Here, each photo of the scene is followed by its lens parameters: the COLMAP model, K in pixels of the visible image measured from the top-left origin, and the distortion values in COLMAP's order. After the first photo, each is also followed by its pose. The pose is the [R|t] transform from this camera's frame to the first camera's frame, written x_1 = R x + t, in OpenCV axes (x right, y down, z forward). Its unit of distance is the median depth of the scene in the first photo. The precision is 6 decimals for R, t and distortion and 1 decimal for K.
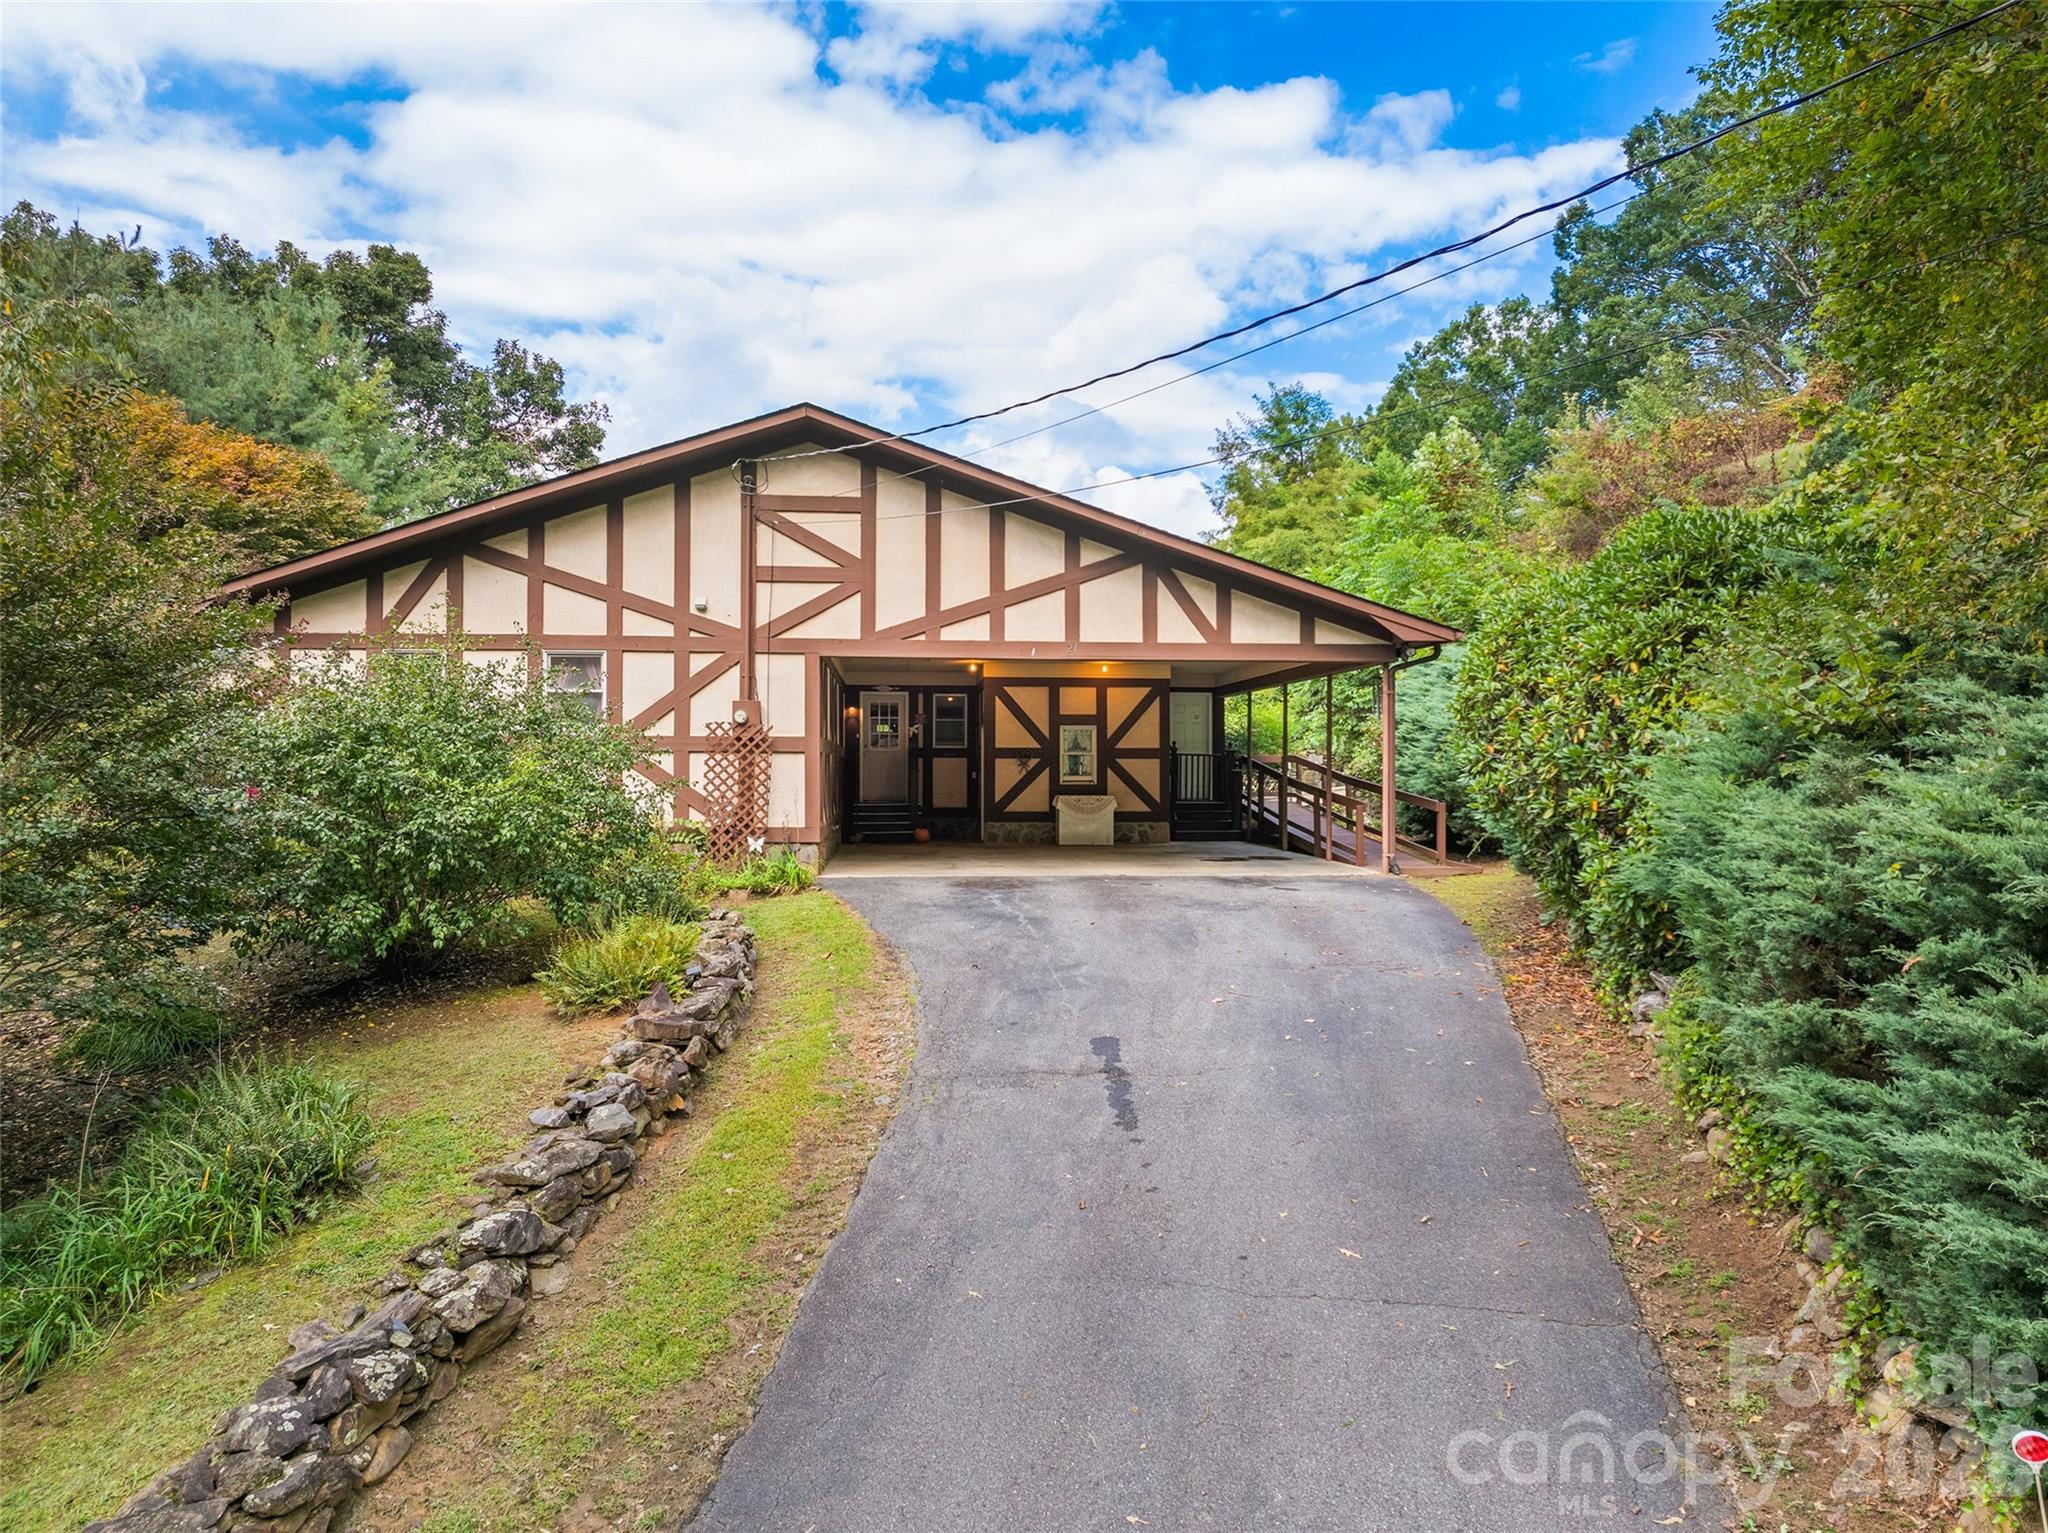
lens RADIAL K [[1411.1, 0, 1037.4], [0, 1411.1, 763.1], [0, 0, 1]] dist [-0.047909, -0.005544]
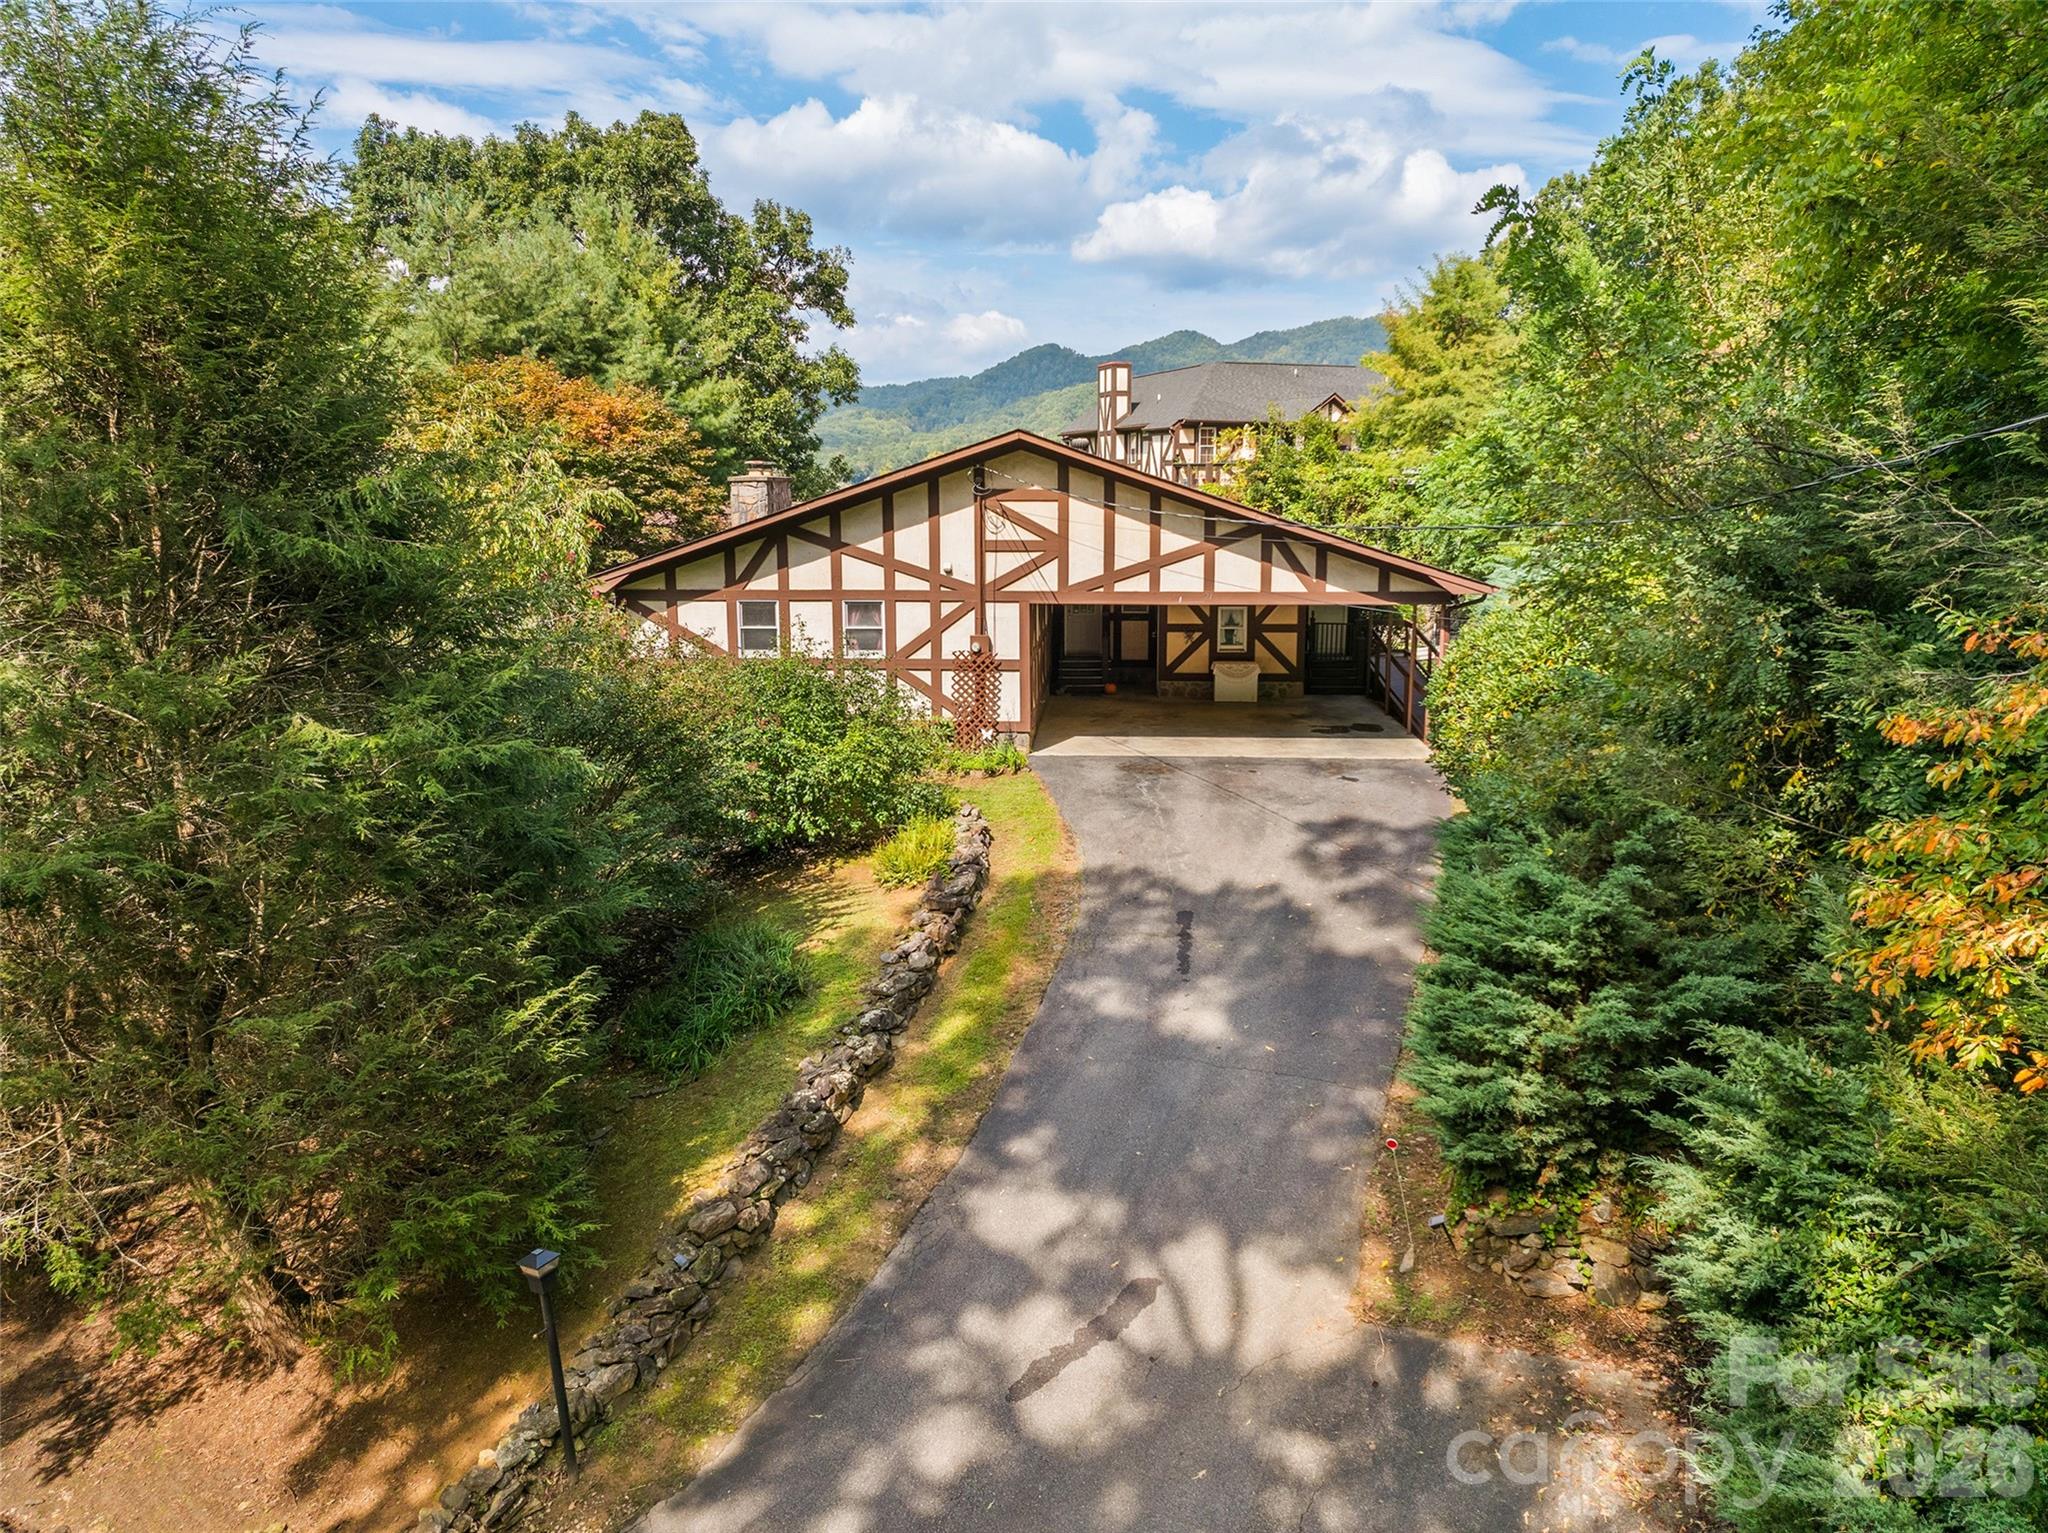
lens RADIAL K [[1411.1, 0, 1037.4], [0, 1411.1, 763.1], [0, 0, 1]] dist [-0.047909, -0.005544]
pose [[0.987506, 0.028142, -0.155051, 0.080042], [0.003311, 0.980002, 0.198959, -0.202977], [0.157550, -0.196986, 0.967664, -0.417625]]
